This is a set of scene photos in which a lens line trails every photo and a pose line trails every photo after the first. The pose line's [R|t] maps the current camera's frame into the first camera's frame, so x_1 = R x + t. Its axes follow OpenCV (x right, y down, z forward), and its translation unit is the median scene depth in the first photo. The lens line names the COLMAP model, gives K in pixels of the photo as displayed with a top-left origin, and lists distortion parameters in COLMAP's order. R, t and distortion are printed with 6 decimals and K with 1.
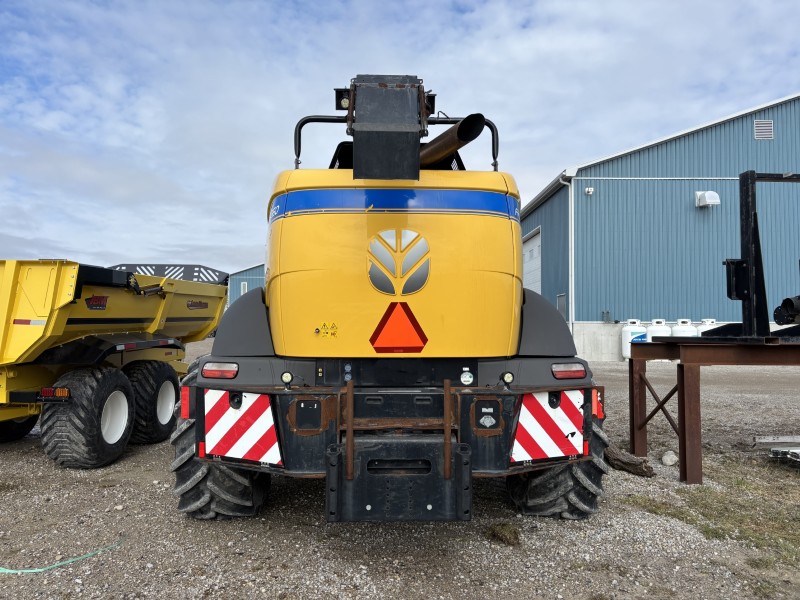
lens RADIAL K [[585.0, 0, 400.0], [0, 585.0, 300.0], [0, 0, 1]] dist [-0.000047, -0.052259]
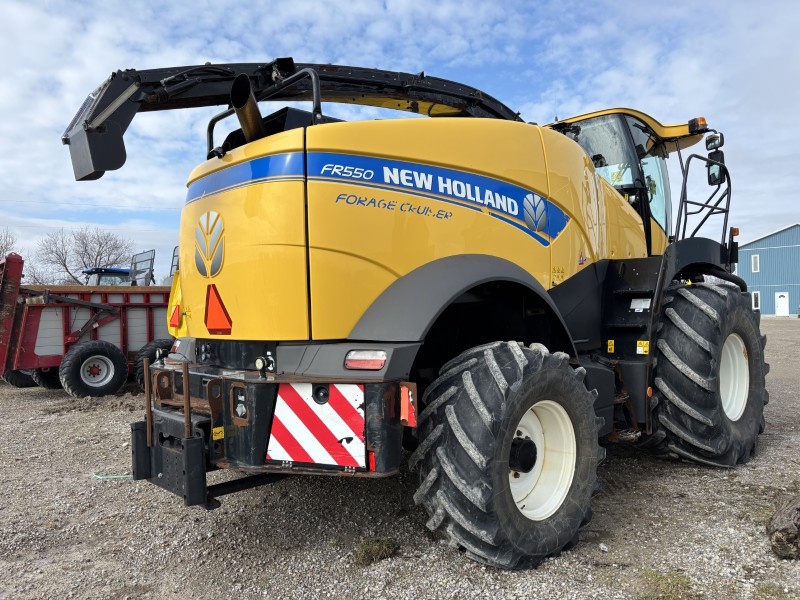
lens RADIAL K [[608.2, 0, 400.0], [0, 608.2, 323.9], [0, 0, 1]] dist [0.075075, -0.064728]
pose [[0.658202, -0.007358, -0.752805, 0.981726], [0.057062, 0.997563, 0.040141, 0.046691], [0.750676, -0.069378, 0.657018, 0.537113]]
